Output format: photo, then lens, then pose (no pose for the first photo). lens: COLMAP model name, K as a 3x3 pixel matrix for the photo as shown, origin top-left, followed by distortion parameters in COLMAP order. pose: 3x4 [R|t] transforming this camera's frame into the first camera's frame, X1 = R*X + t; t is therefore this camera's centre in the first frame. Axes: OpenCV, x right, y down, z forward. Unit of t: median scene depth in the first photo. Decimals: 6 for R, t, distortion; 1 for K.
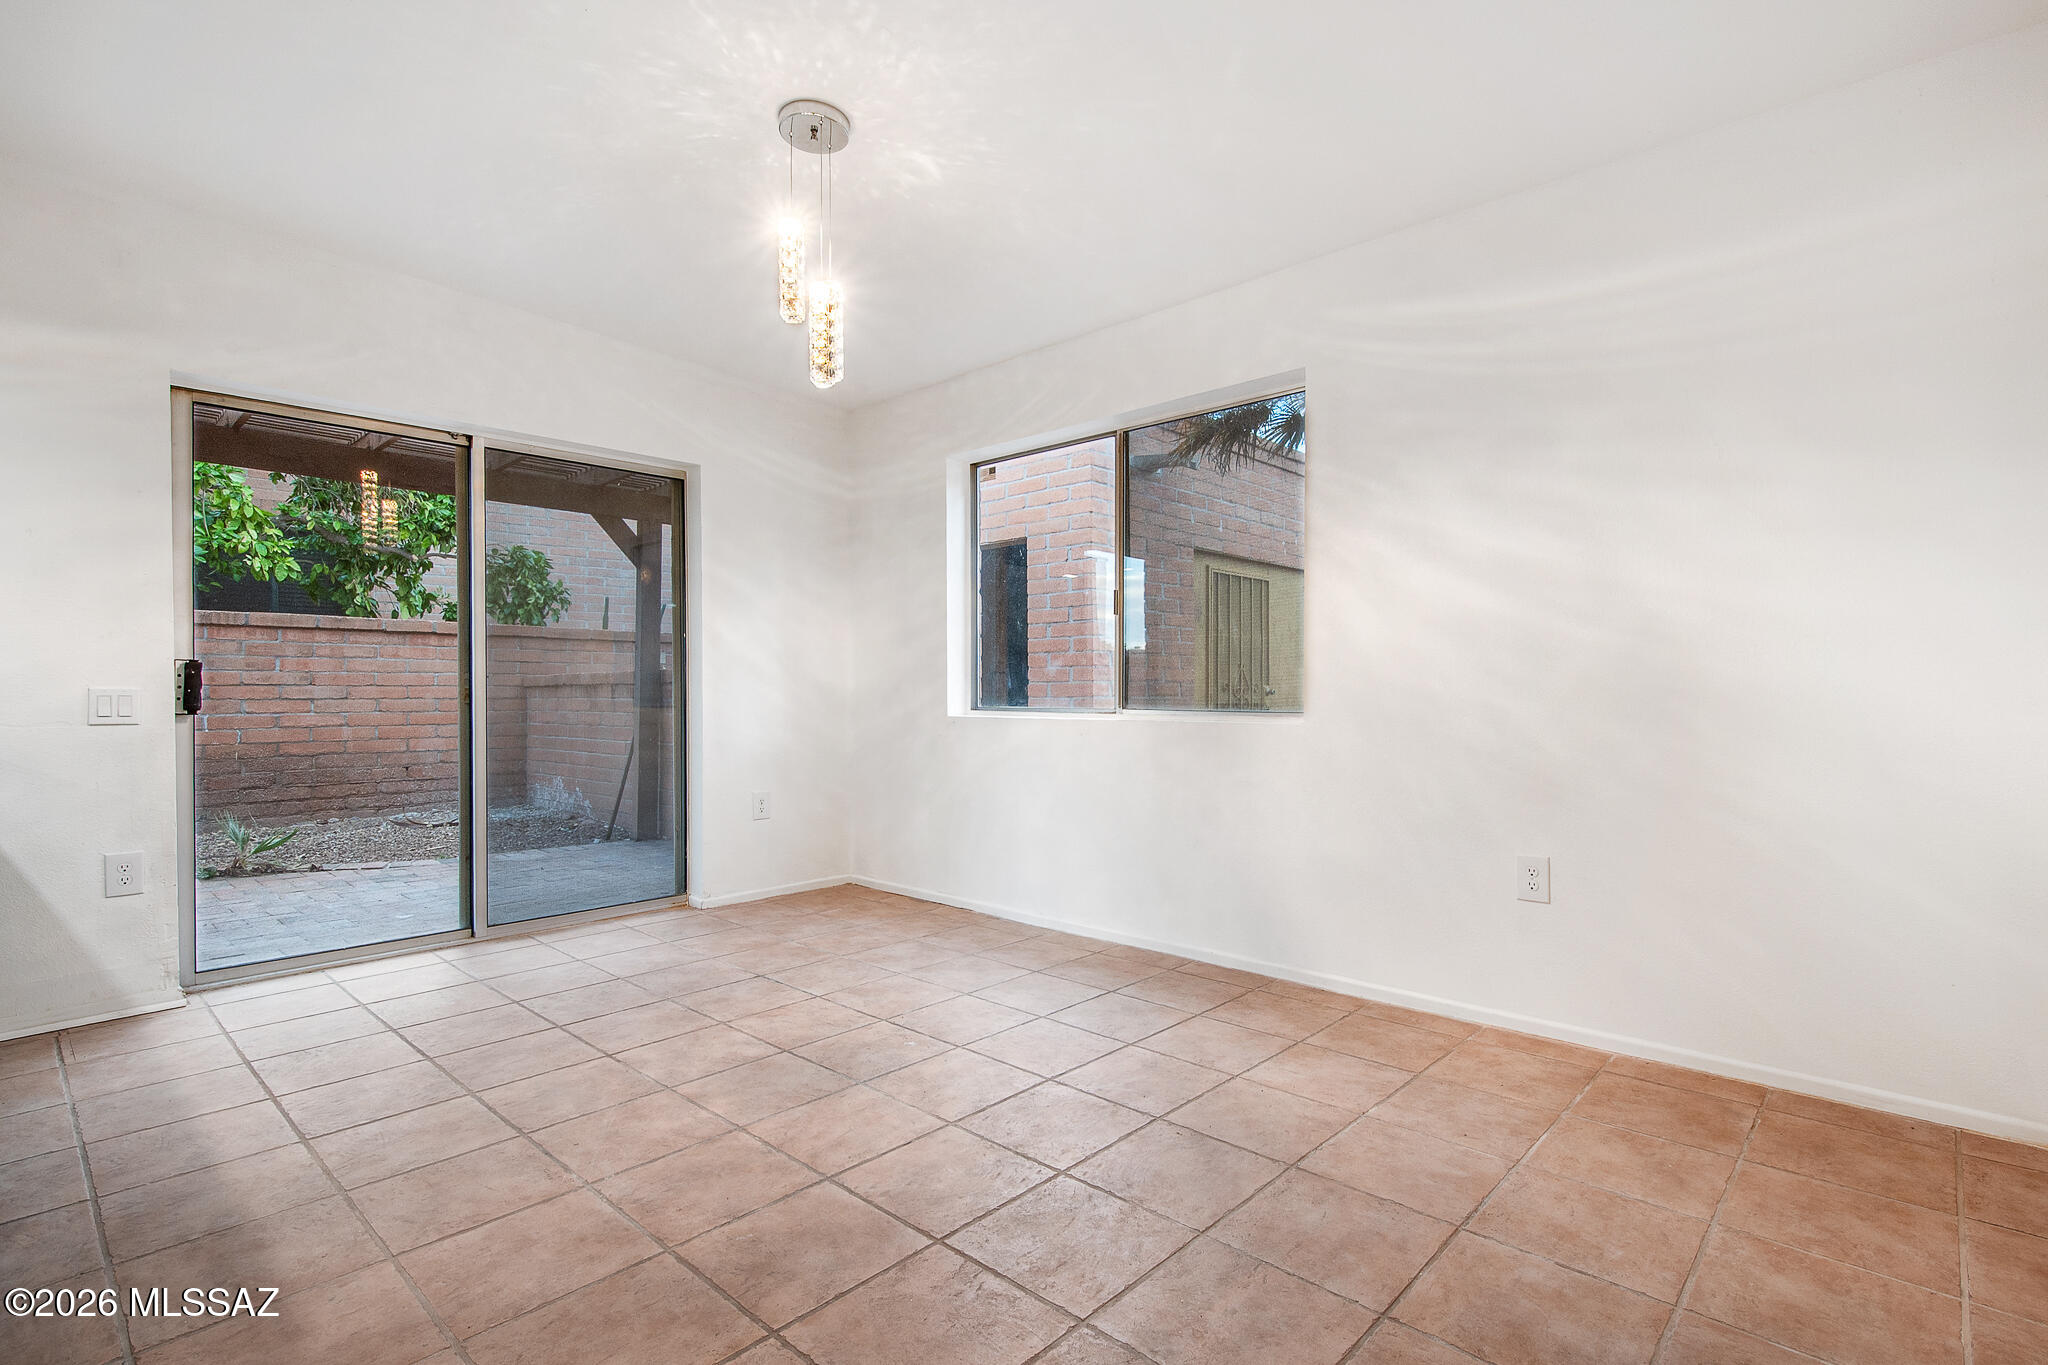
lens RADIAL K [[974.2, 0, 1021.3], [0, 974.2, 685.7], [0, 0, 1]] dist [-0.000896, -0.000387]
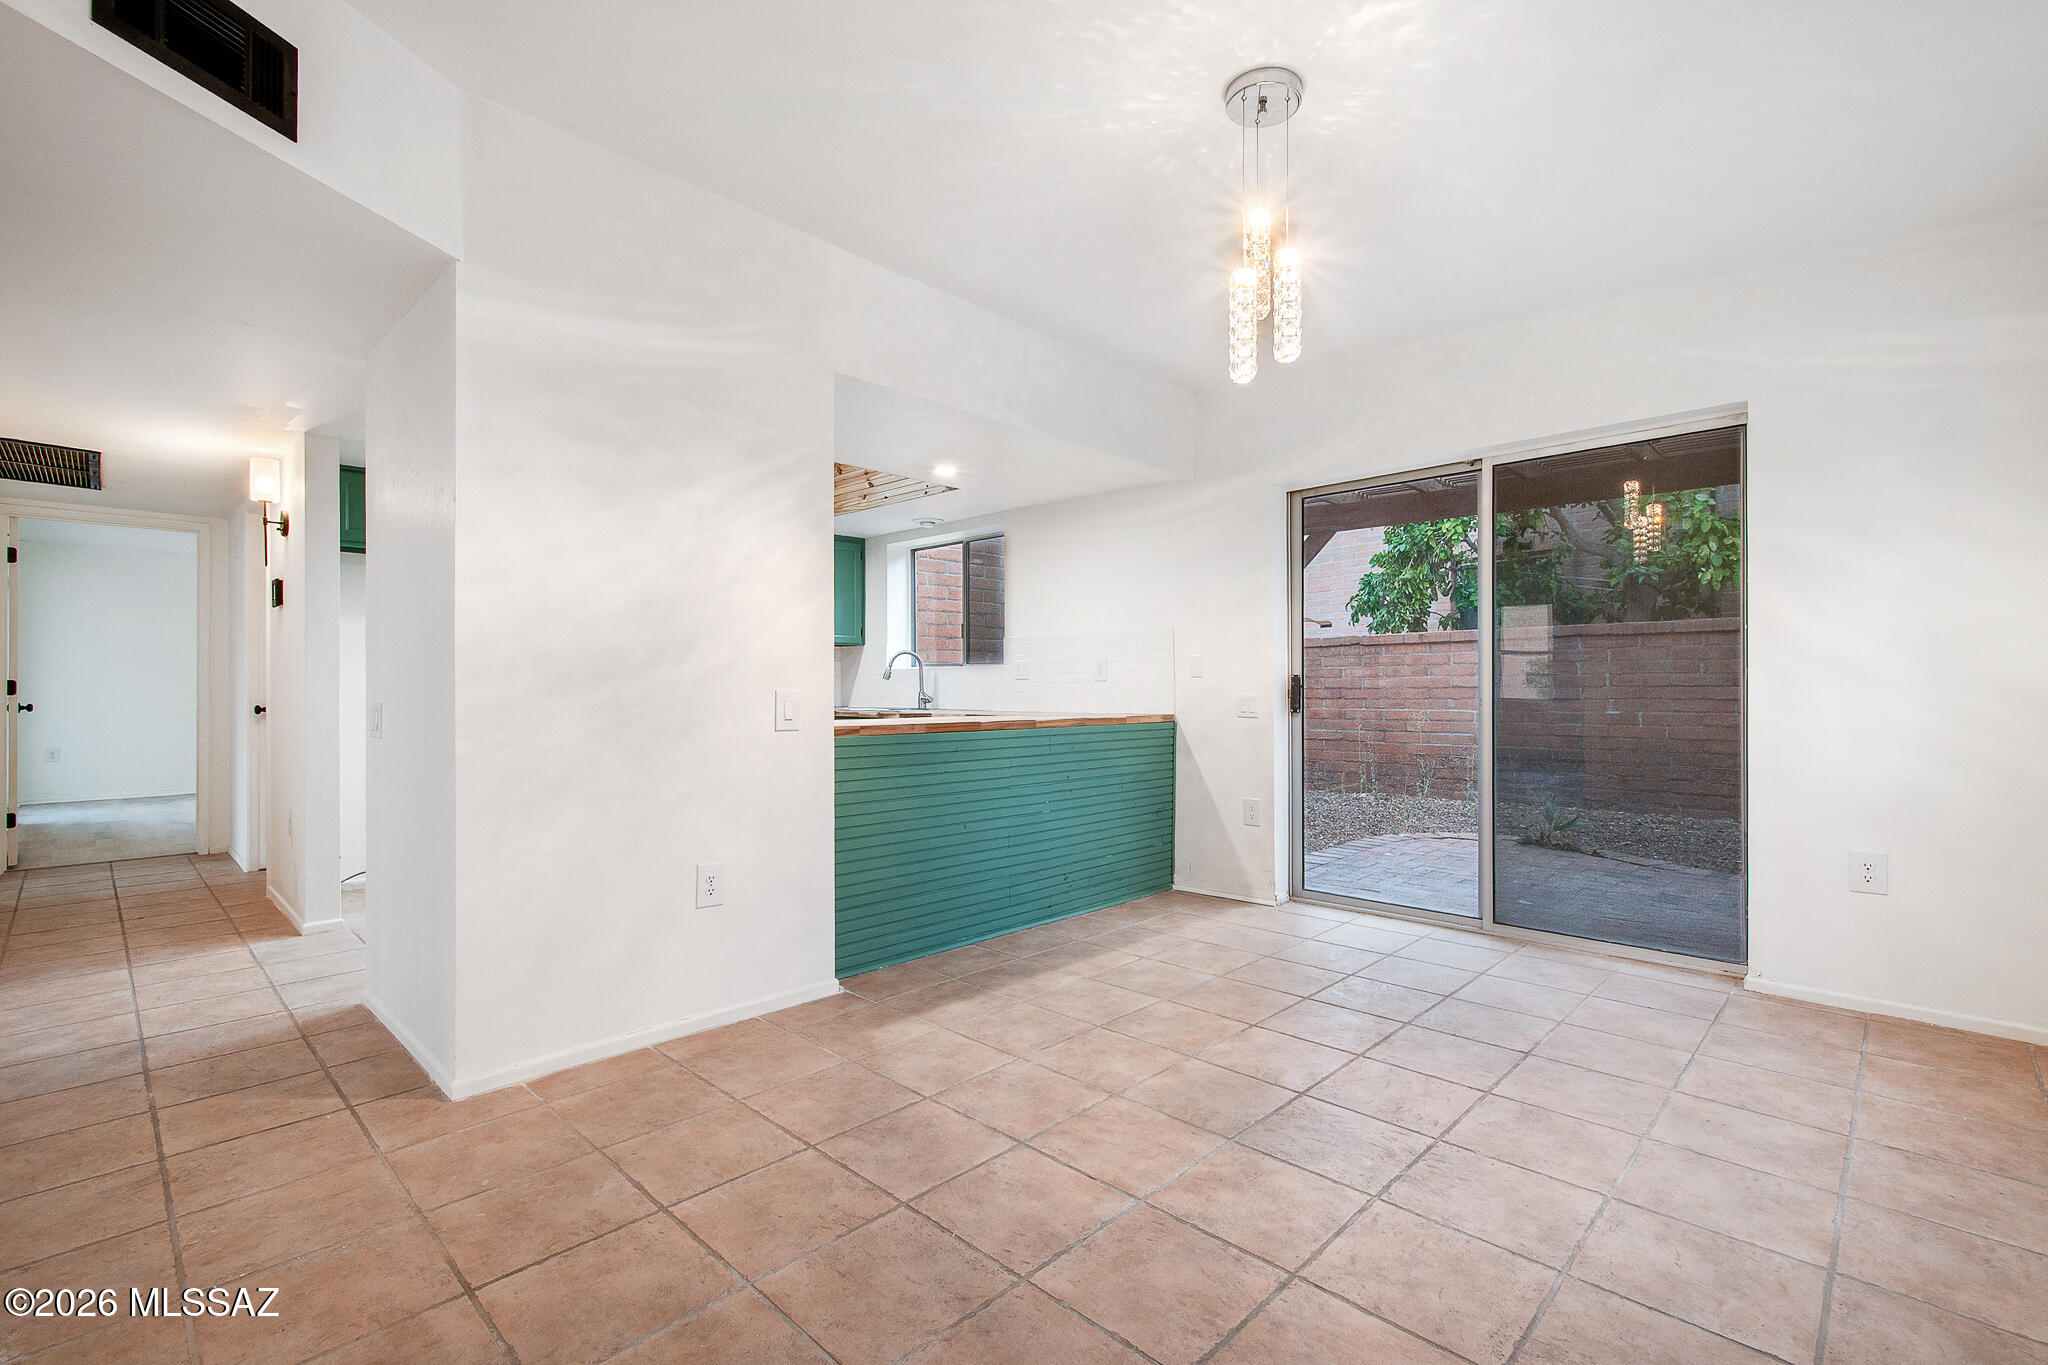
lens RADIAL K [[904.0, 0, 1051.1], [0, 904.0, 689.3], [0, 0, 1]] dist [0.013410, -0.002916]
pose [[-0.004990, 0.002699, -0.999984, 0.542148], [0.008159, 0.999963, 0.002658, -0.012962], [0.999954, -0.008145, -0.005012, 0.668485]]
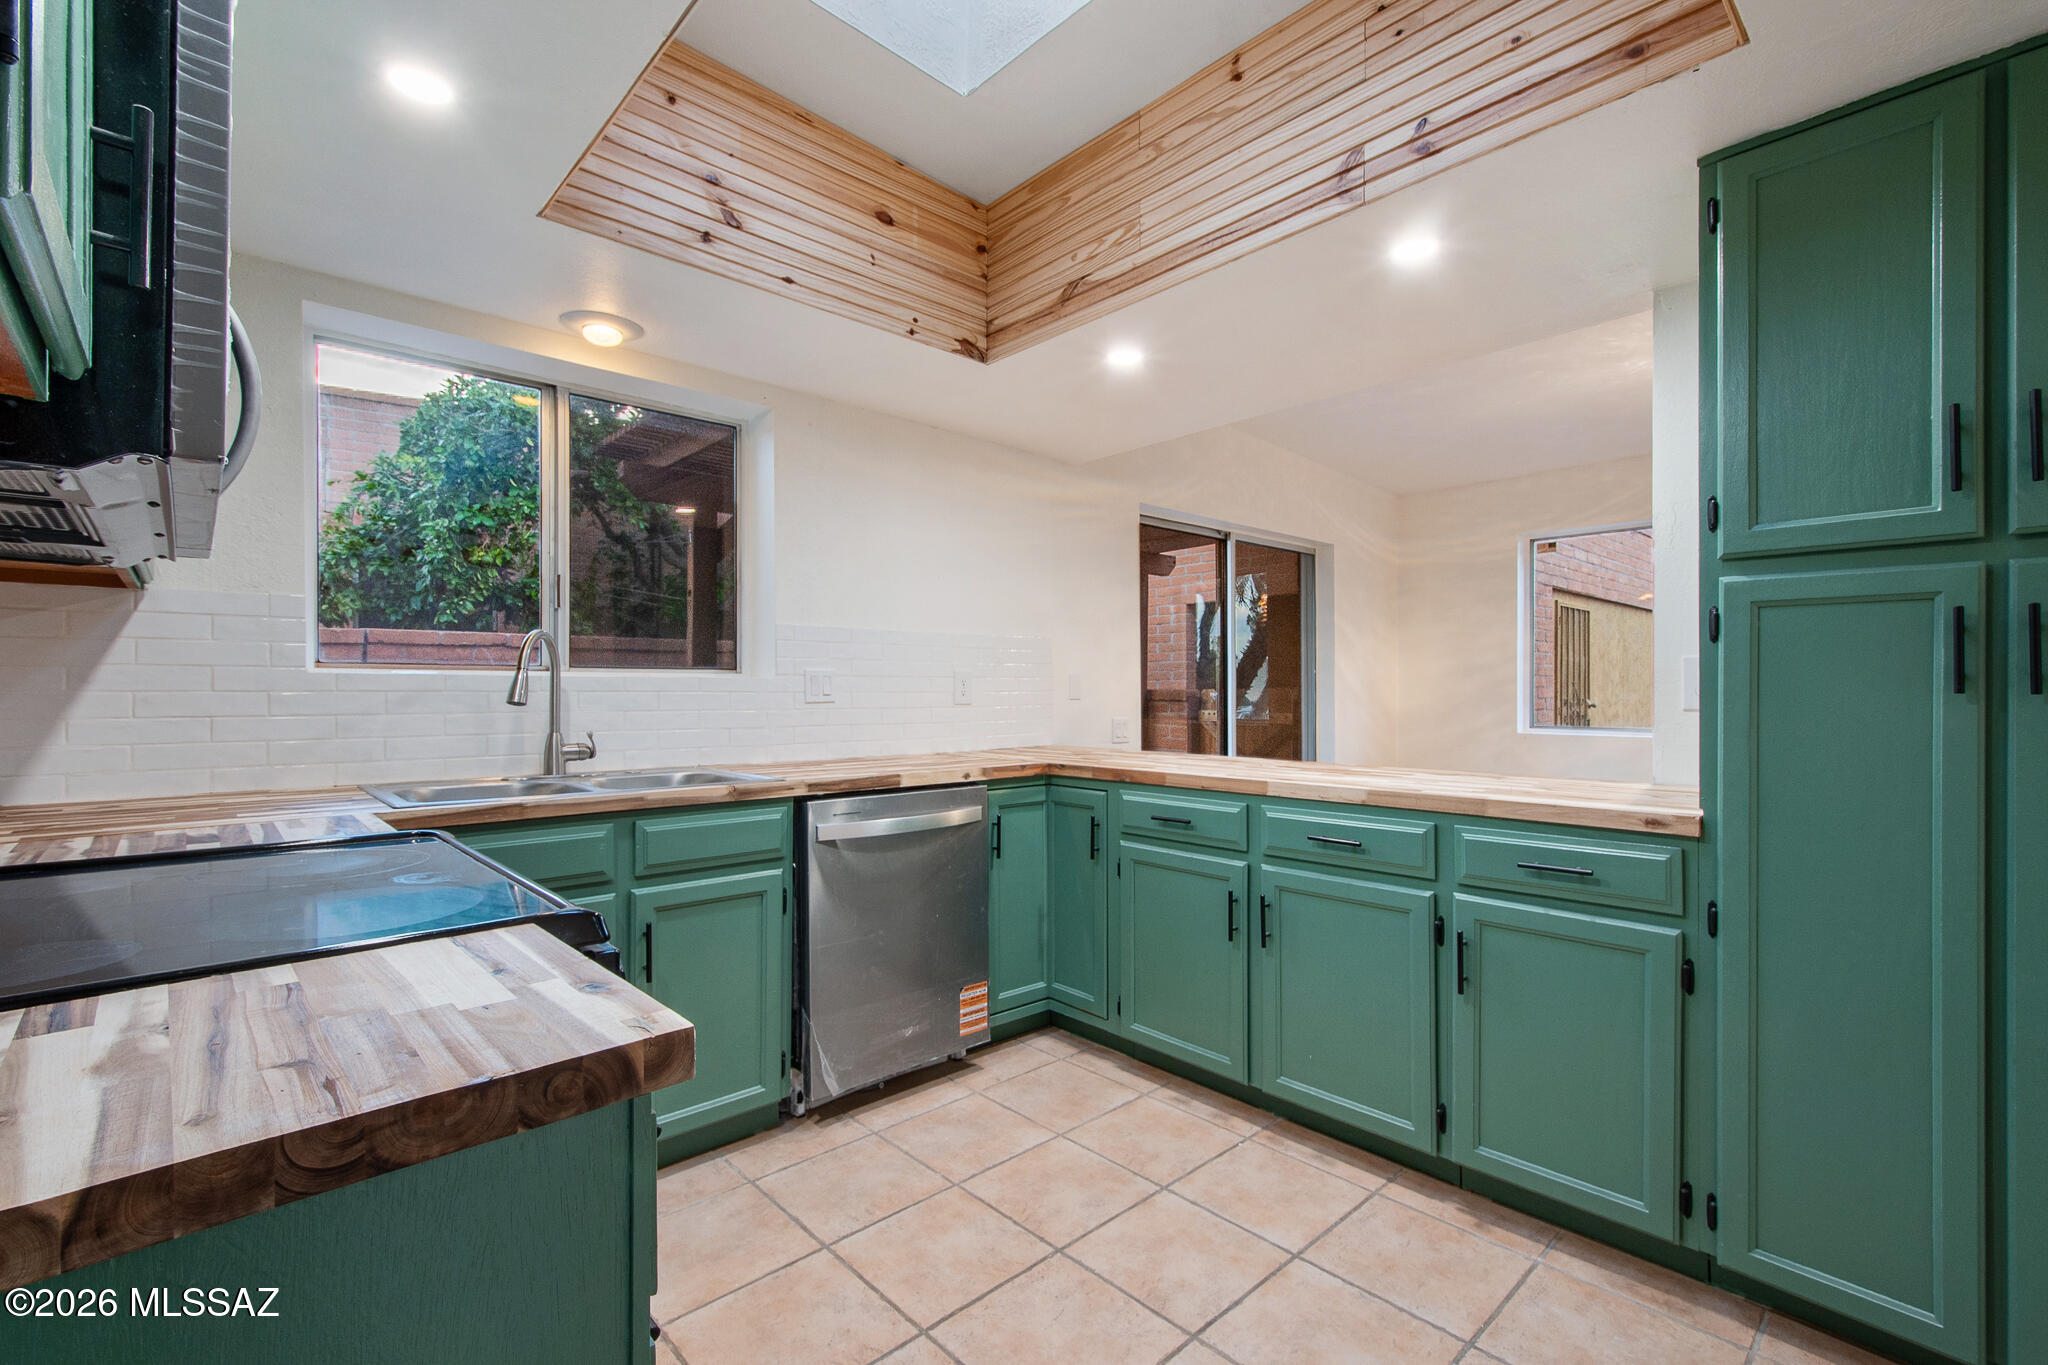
lens RADIAL K [[904.0, 0, 1020.9], [0, 904.0, 684.9], [0, 0, 1]] dist [0.013410, -0.002916]
pose [[0.997440, 0.005246, -0.071309, -0.962194], [-0.005065, 0.999983, 0.002719, -0.050076], [0.071322, -0.002351, 0.997451, -0.393827]]
